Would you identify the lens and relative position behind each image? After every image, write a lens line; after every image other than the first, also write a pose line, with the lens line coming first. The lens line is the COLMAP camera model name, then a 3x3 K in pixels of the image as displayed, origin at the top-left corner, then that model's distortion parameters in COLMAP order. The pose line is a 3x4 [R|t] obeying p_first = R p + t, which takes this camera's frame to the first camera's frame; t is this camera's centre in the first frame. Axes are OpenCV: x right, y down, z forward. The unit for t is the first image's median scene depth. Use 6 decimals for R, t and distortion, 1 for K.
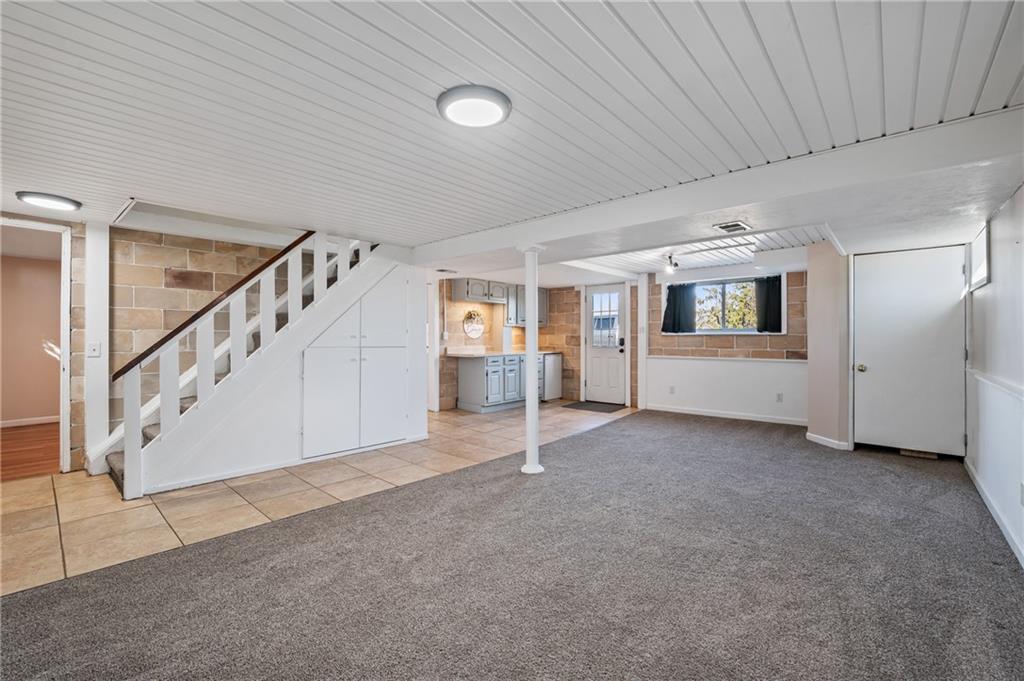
lens RADIAL K [[431.7, 0, 513.9], [0, 431.7, 336.3], [0, 0, 1]] dist [-0.002516, -0.000088]
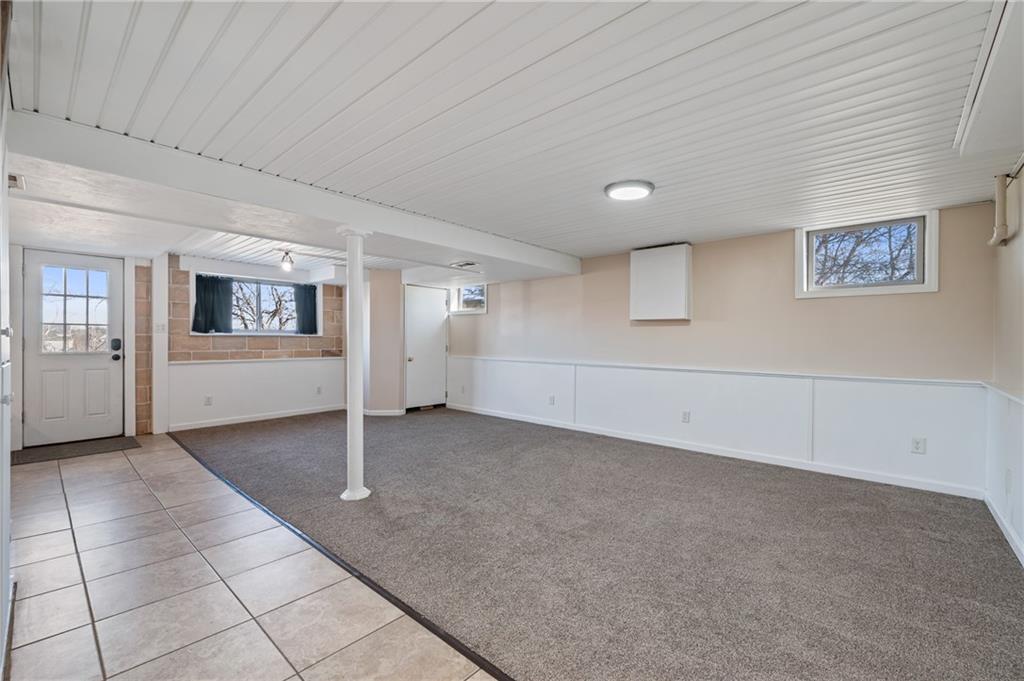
lens RADIAL K [[431.7, 0, 514.0], [0, 431.7, 342.6], [0, 0, 1]] dist [-0.002516, -0.000088]
pose [[-0.005900, -0.004948, 0.999970, -0.492009], [-0.004933, 0.999976, 0.004919, 0.004161], [-0.999970, -0.004904, -0.005924, 0.427733]]
